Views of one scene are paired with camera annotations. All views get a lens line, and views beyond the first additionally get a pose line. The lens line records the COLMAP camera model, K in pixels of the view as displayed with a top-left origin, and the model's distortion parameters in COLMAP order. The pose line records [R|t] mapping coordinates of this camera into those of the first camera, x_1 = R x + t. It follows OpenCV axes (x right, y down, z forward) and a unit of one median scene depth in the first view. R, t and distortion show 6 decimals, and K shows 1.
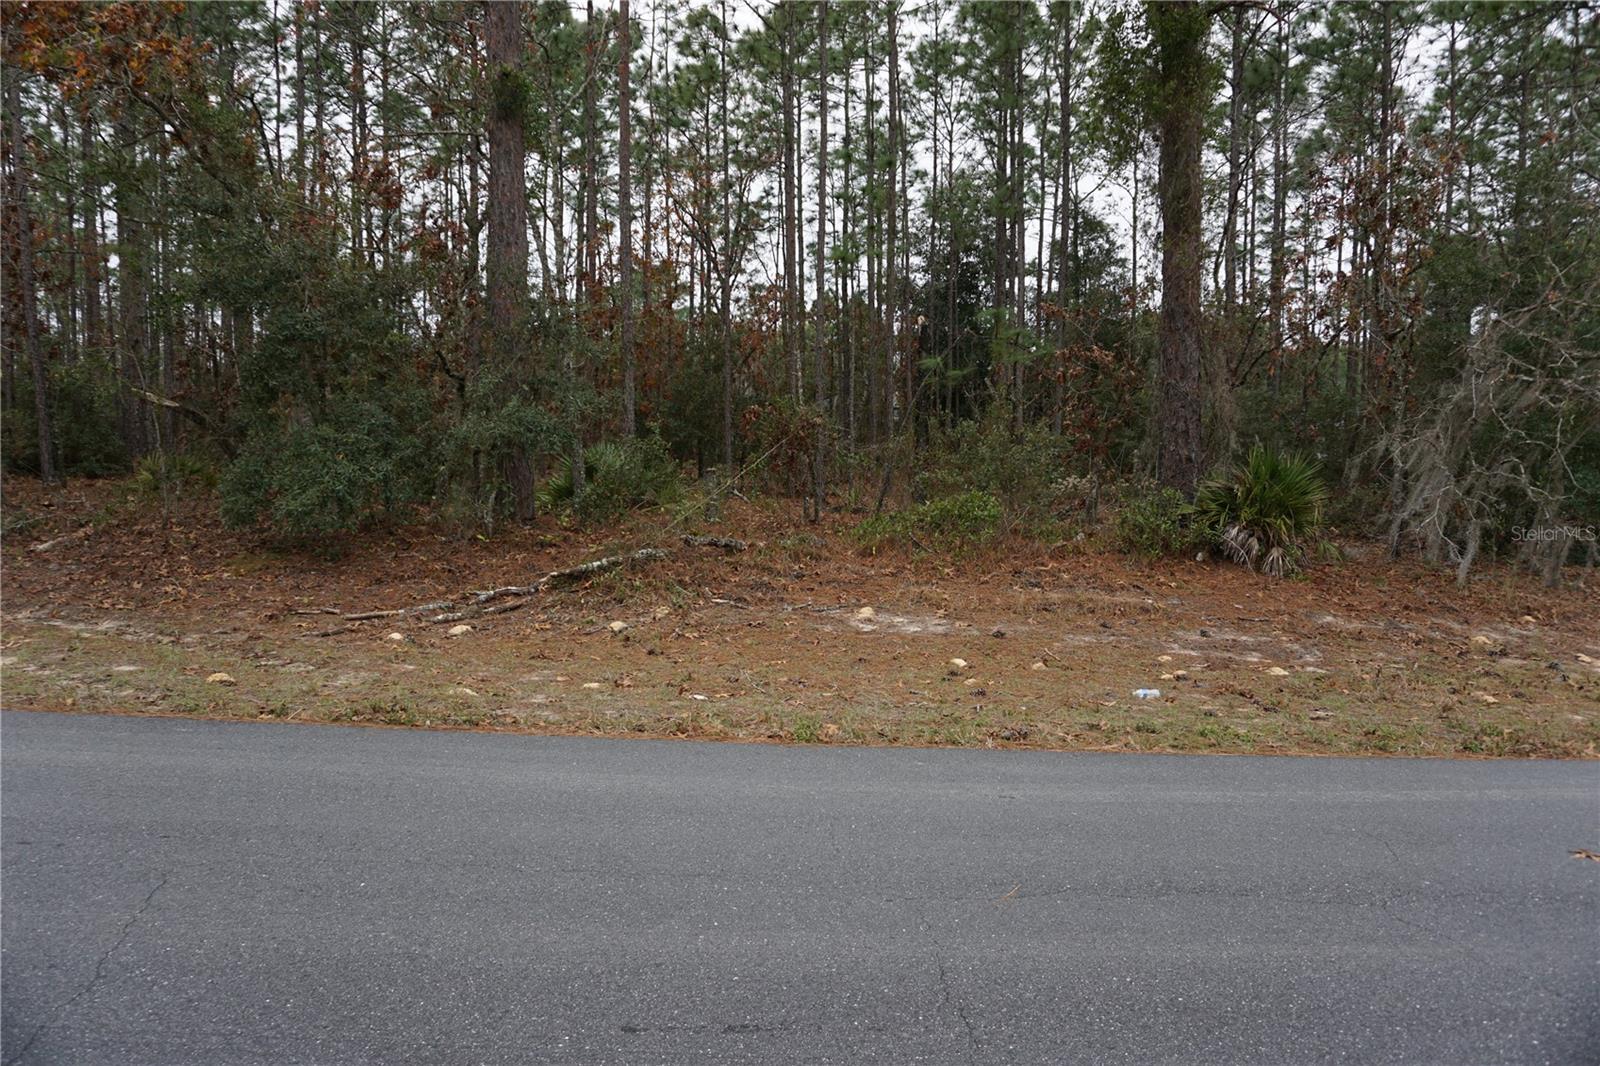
lens RADIAL K [[1072.5, 0, 797.3], [0, 1072.5, 542.8], [0, 0, 1]] dist [-0.048862, 0.043691]
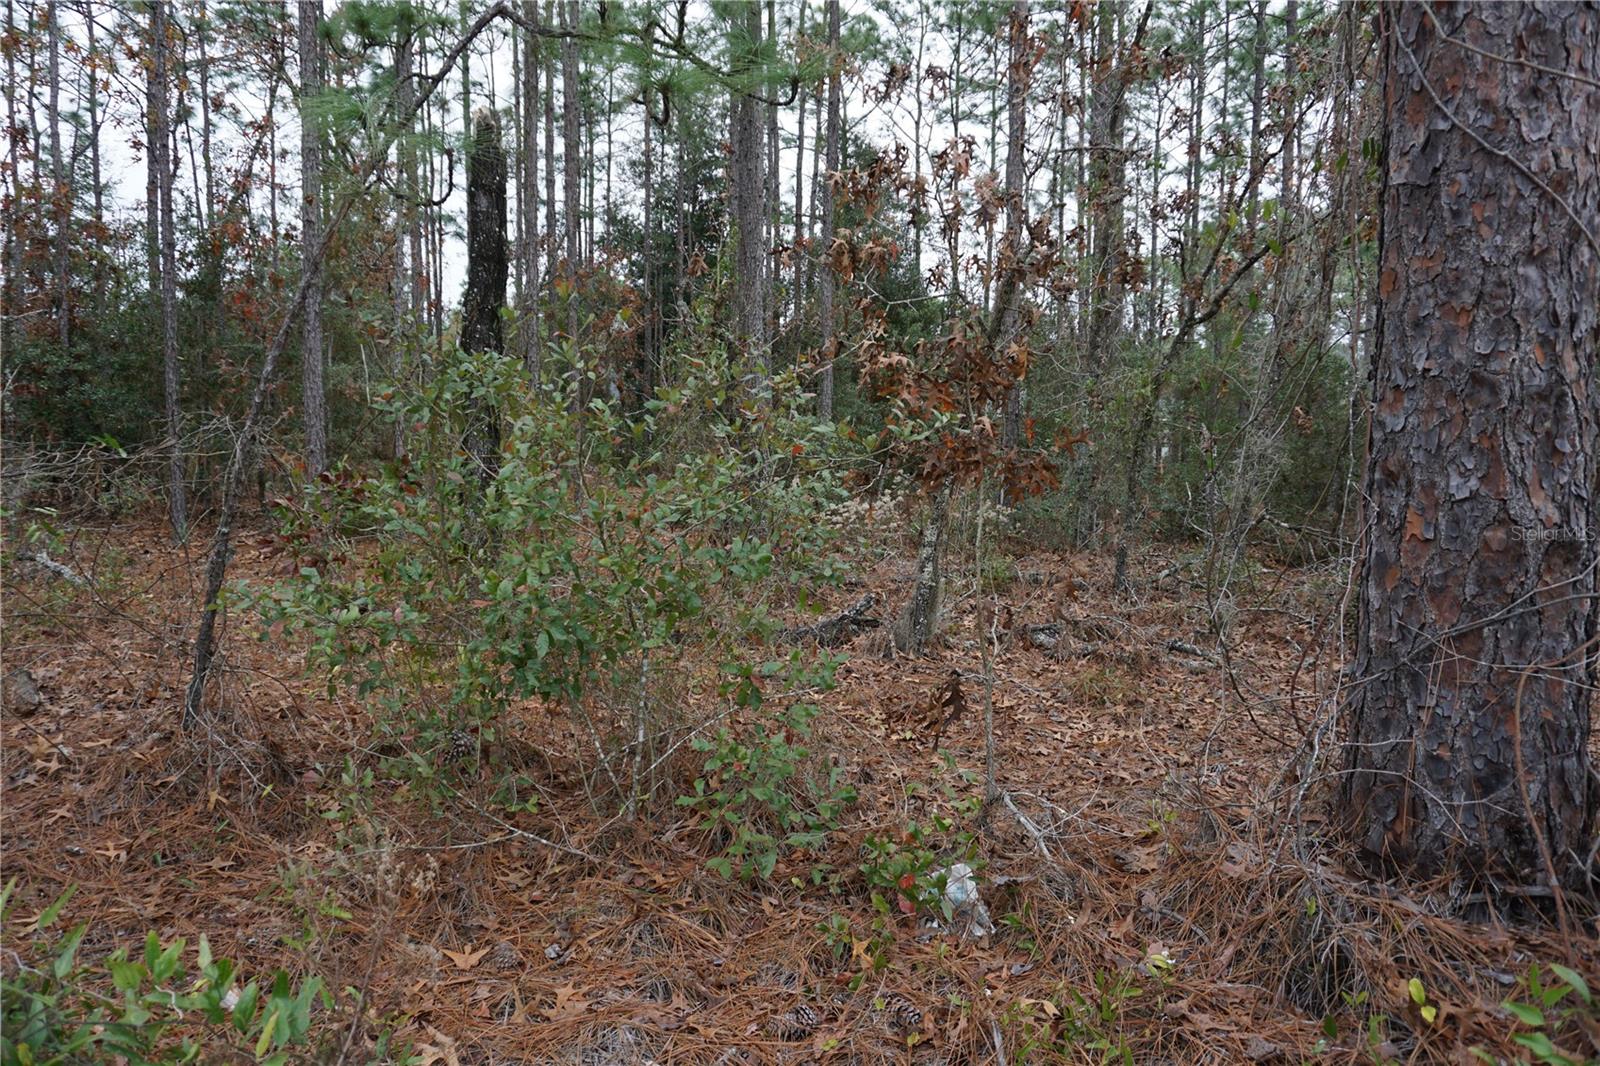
lens RADIAL K [[1072.5, 0, 797.3], [0, 1072.5, 542.8], [0, 0, 1]] dist [-0.048862, 0.043691]
pose [[0.976985, -0.015457, 0.212748, 0.059286], [0.014432, 0.999876, 0.006370, -0.024147], [-0.212820, -0.003153, 0.977086, 0.249871]]
